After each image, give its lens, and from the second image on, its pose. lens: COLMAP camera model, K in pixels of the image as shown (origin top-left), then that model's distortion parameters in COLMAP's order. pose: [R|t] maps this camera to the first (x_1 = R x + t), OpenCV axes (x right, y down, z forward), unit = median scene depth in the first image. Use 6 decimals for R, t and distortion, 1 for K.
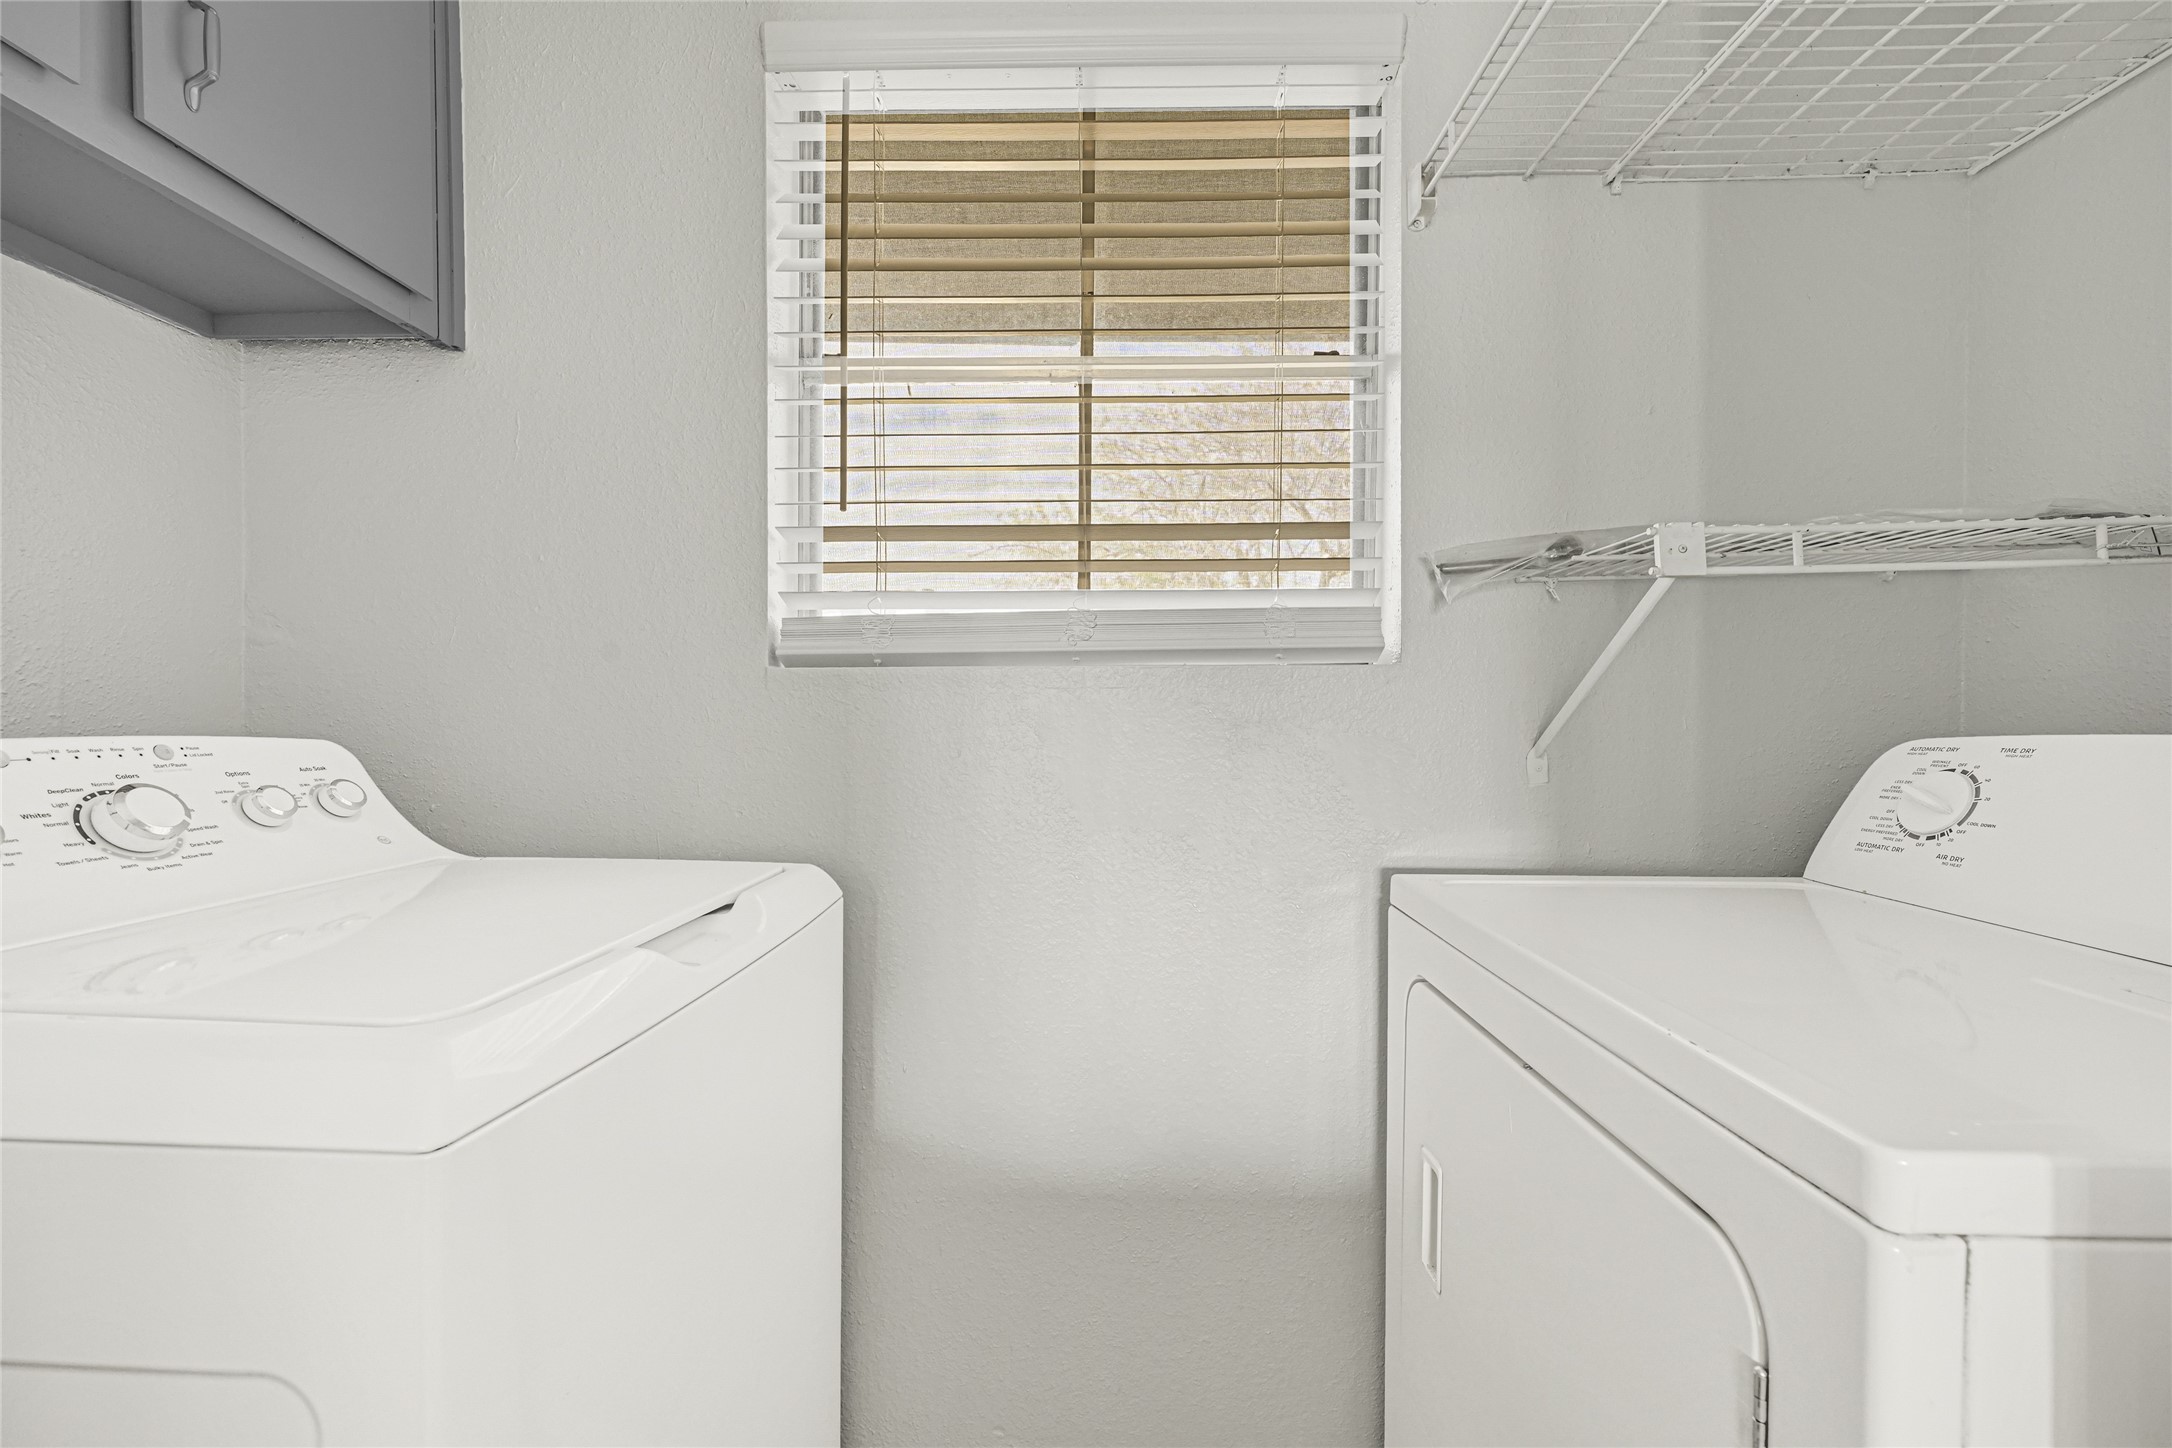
lens RADIAL K [[1192.7, 0, 1084.7], [0, 1192.7, 742.1], [0, 0, 1]] dist [0.000030, -0.000042]
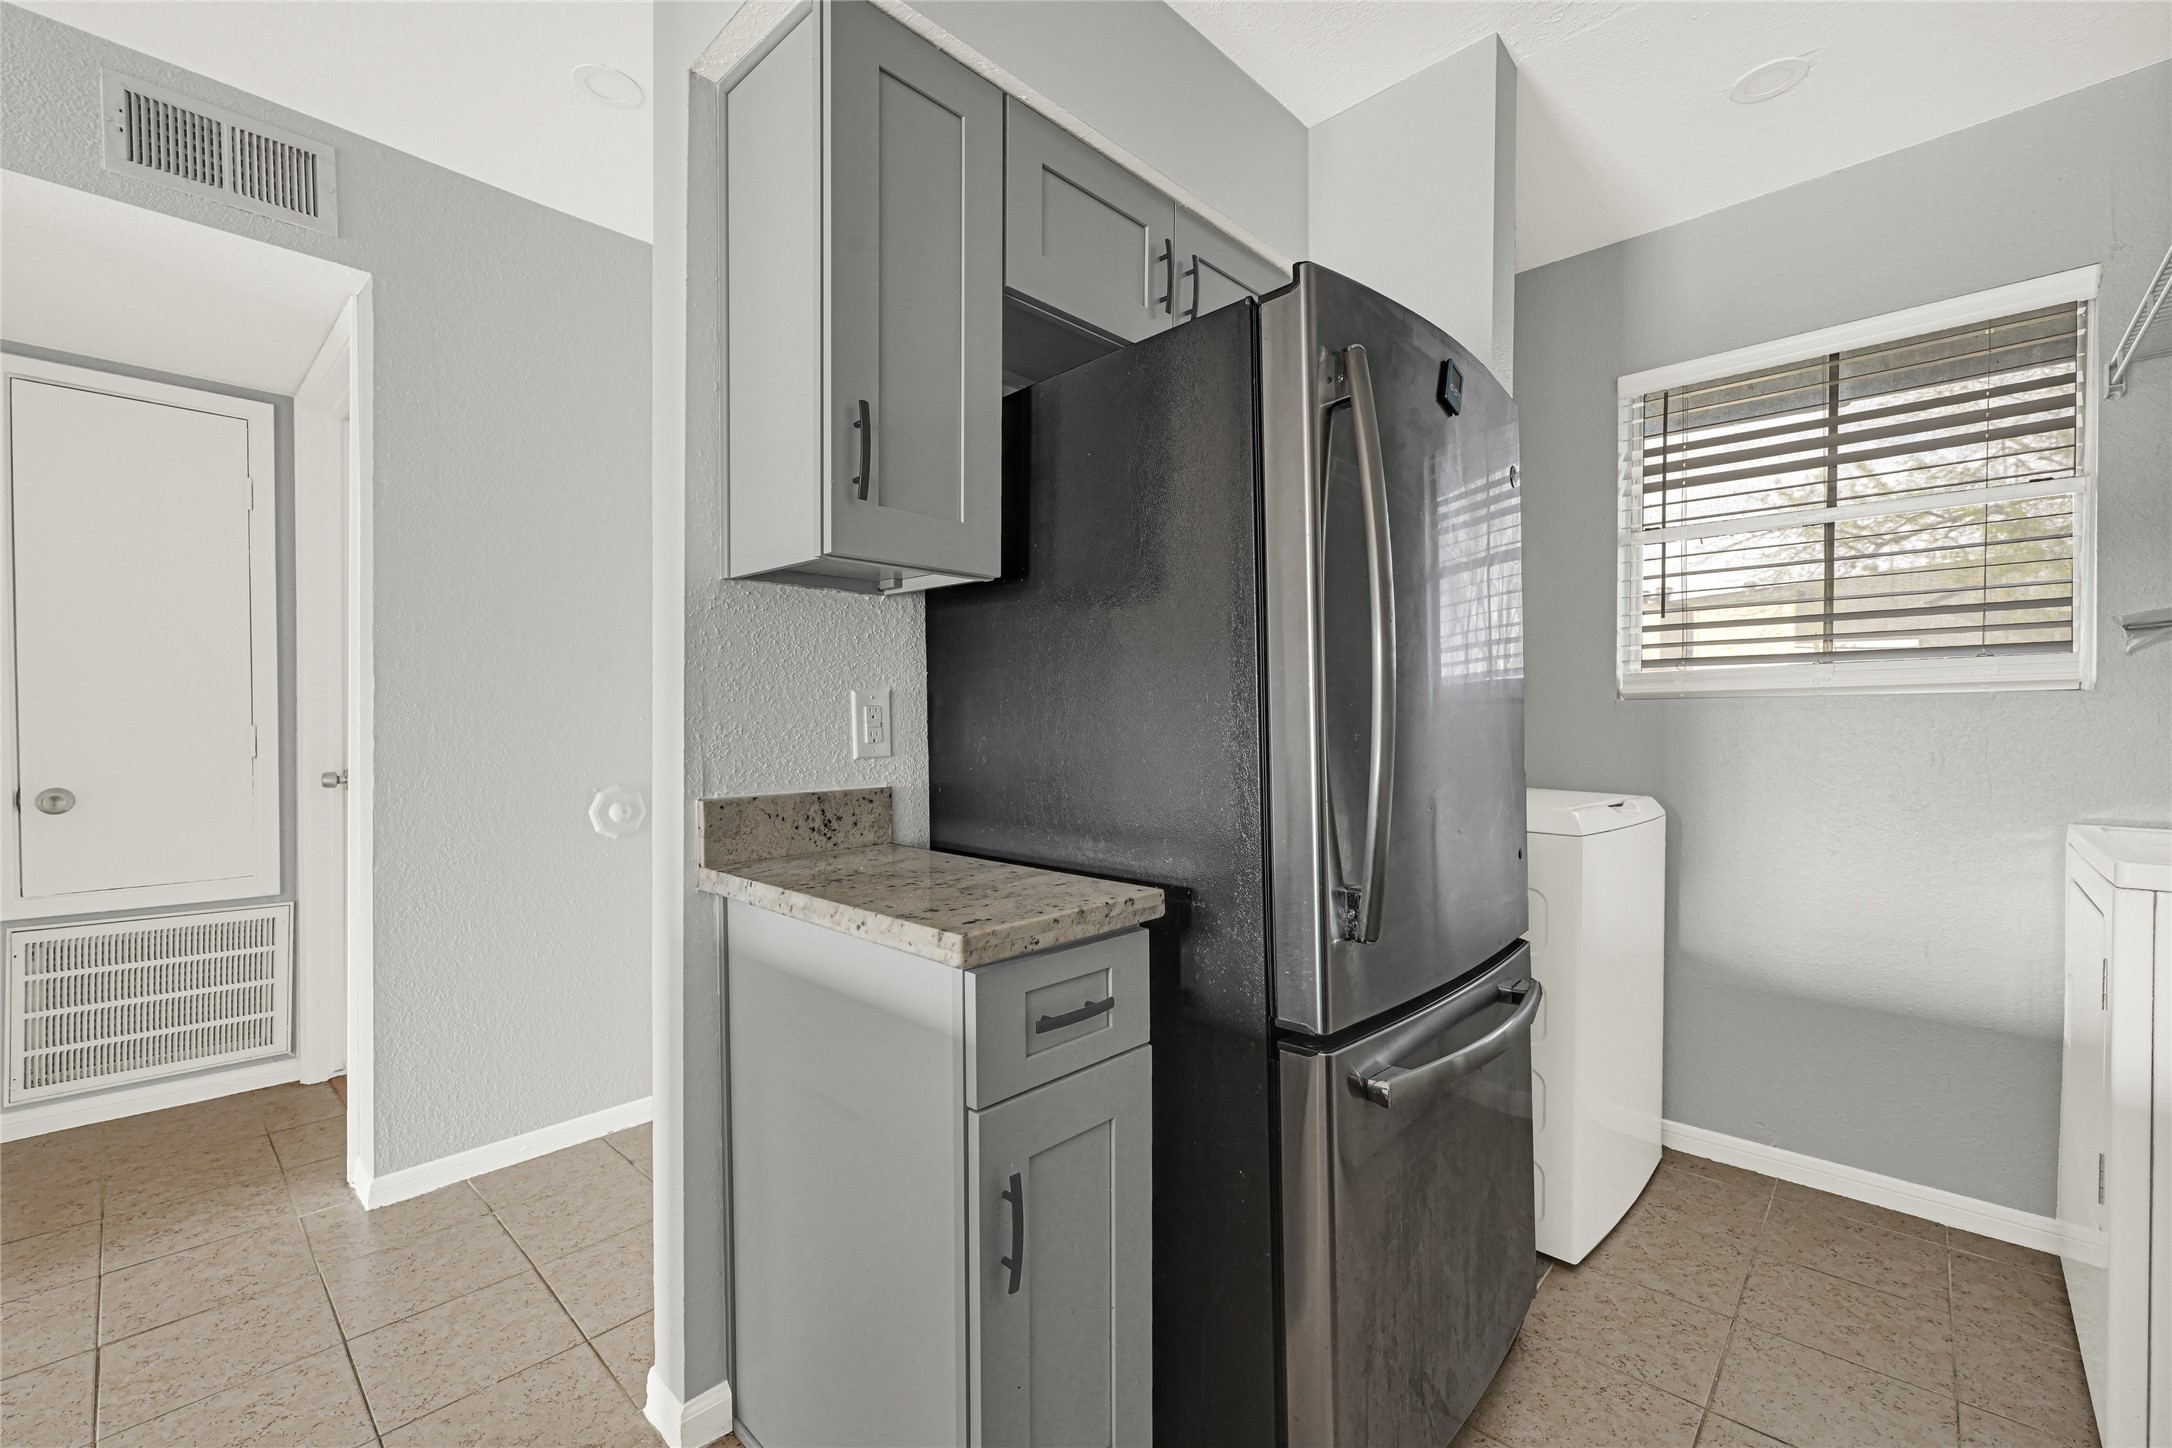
lens RADIAL K [[934.6, 0, 1086.0], [0, 934.6, 724.0], [0, 0, 1]] dist [0.002080, 0.000095]
pose [[0.740879, 0.006873, -0.671604, 0.113625], [-0.004354, 0.999976, 0.005430, -0.030444], [0.671625, -0.001098, 0.740891, -0.686102]]
